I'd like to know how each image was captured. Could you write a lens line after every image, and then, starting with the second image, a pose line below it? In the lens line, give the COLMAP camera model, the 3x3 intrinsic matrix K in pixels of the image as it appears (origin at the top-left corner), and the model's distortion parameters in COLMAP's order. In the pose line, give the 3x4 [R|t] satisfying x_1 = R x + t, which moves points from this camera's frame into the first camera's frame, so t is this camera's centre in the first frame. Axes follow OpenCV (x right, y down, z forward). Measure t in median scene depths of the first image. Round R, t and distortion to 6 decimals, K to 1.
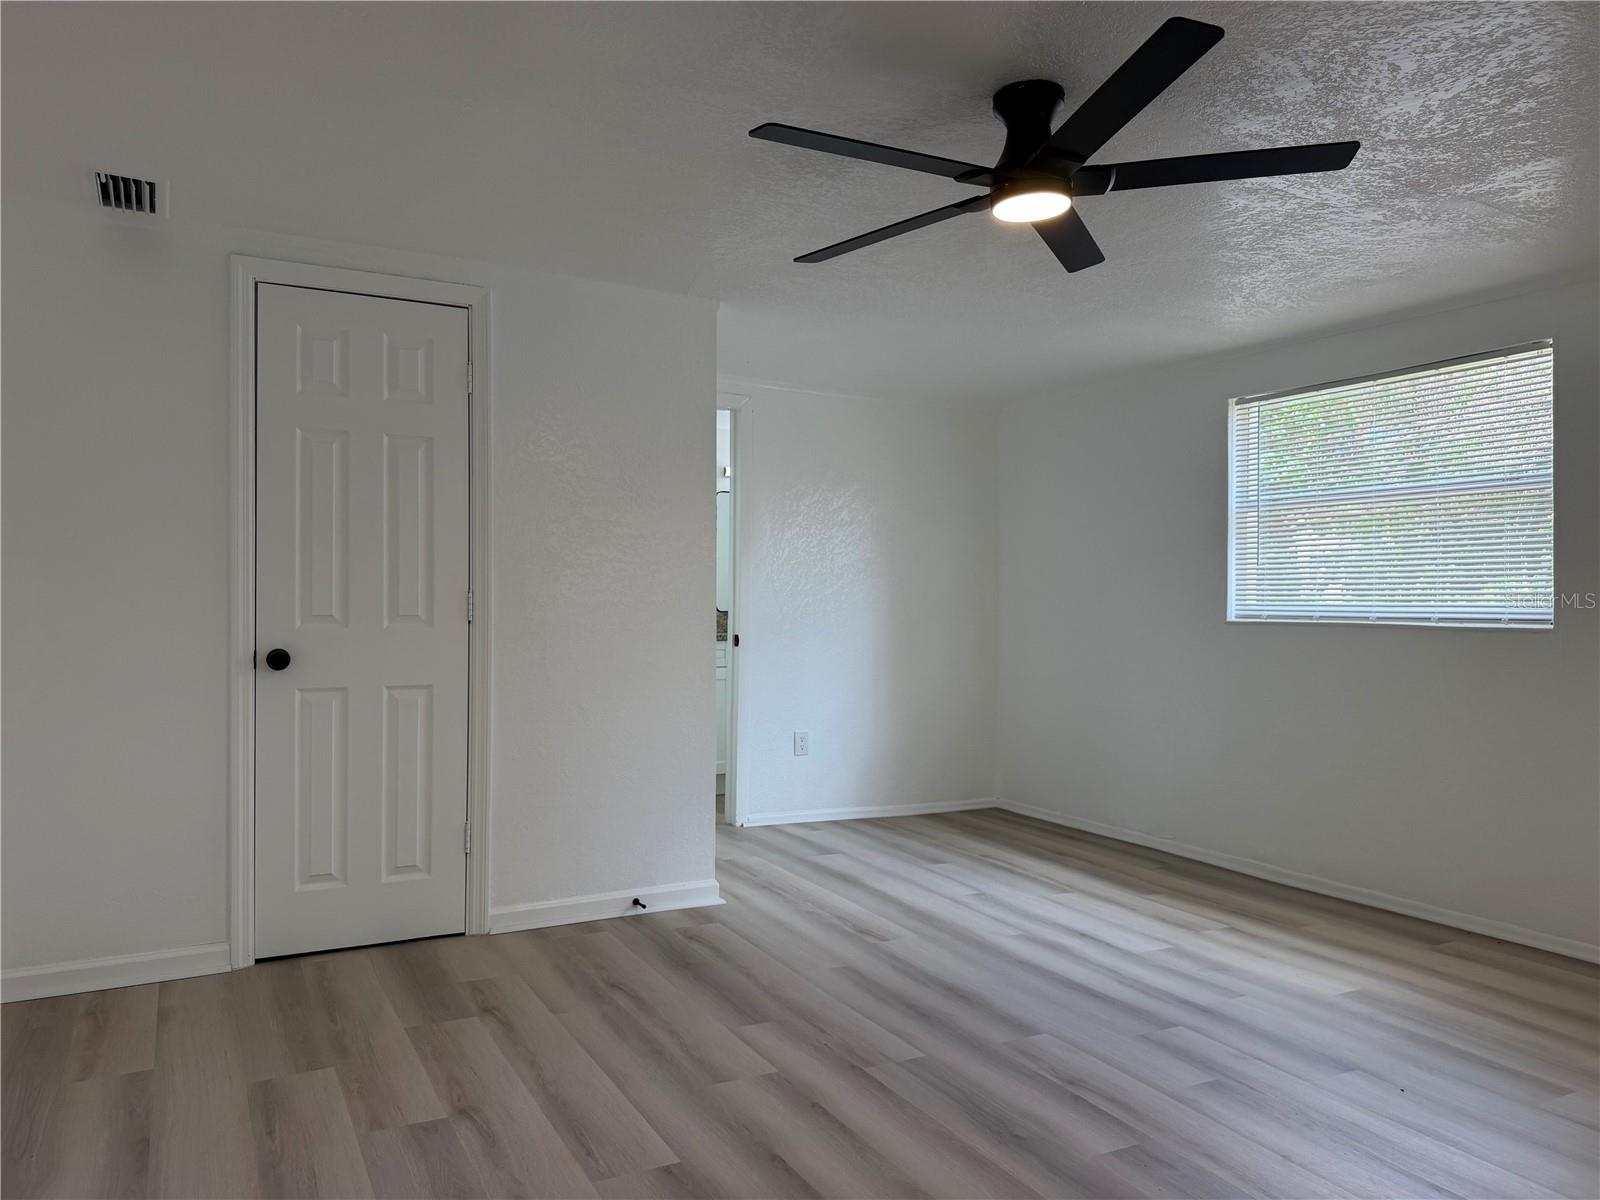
lens RADIAL K [[1122.7, 0, 800.0], [0, 1122.7, 600.0], [0, 0, 1]] dist [0.095002, -0.149836]
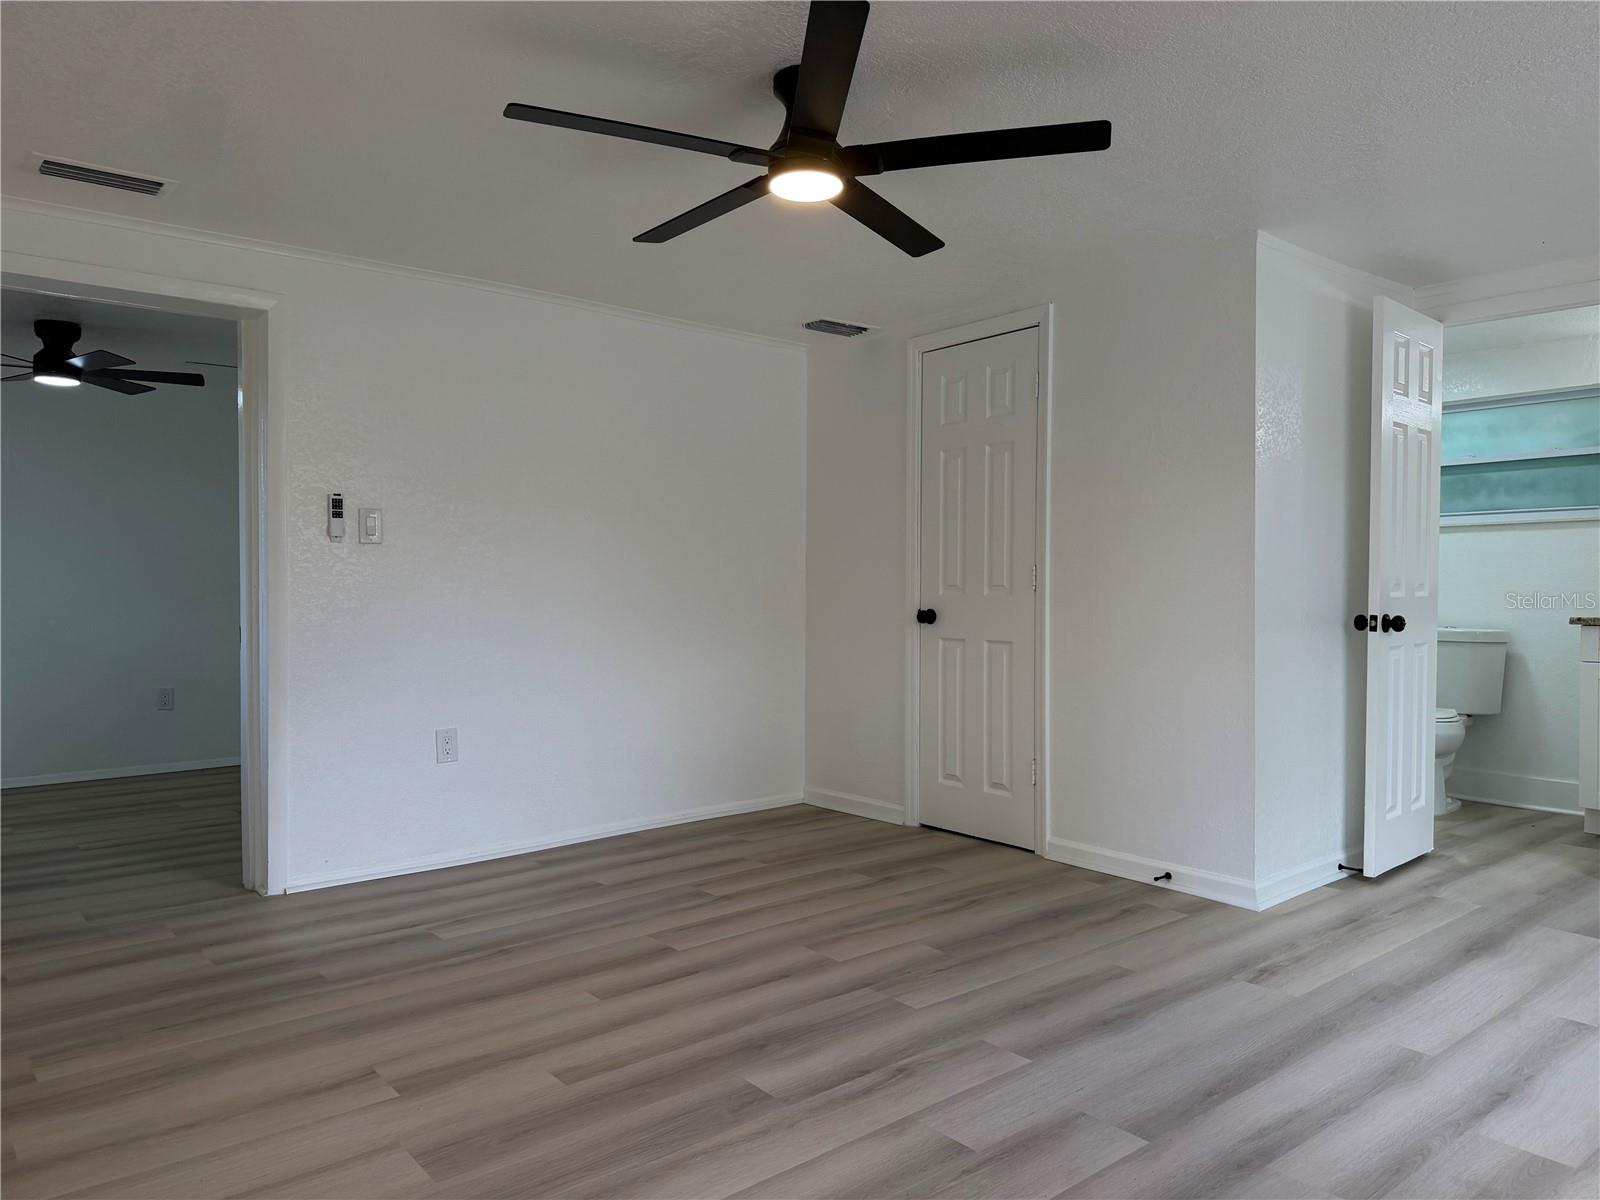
lens RADIAL K [[1122.7, 0, 800.0], [0, 1122.7, 600.0], [0, 0, 1]] dist [0.095002, -0.149836]
pose [[0.193351, 0.007247, -0.981103, 0.943922], [0.003731, 0.999960, 0.008122, 0.020795], [0.981123, -0.005231, 0.193316, 0.607743]]
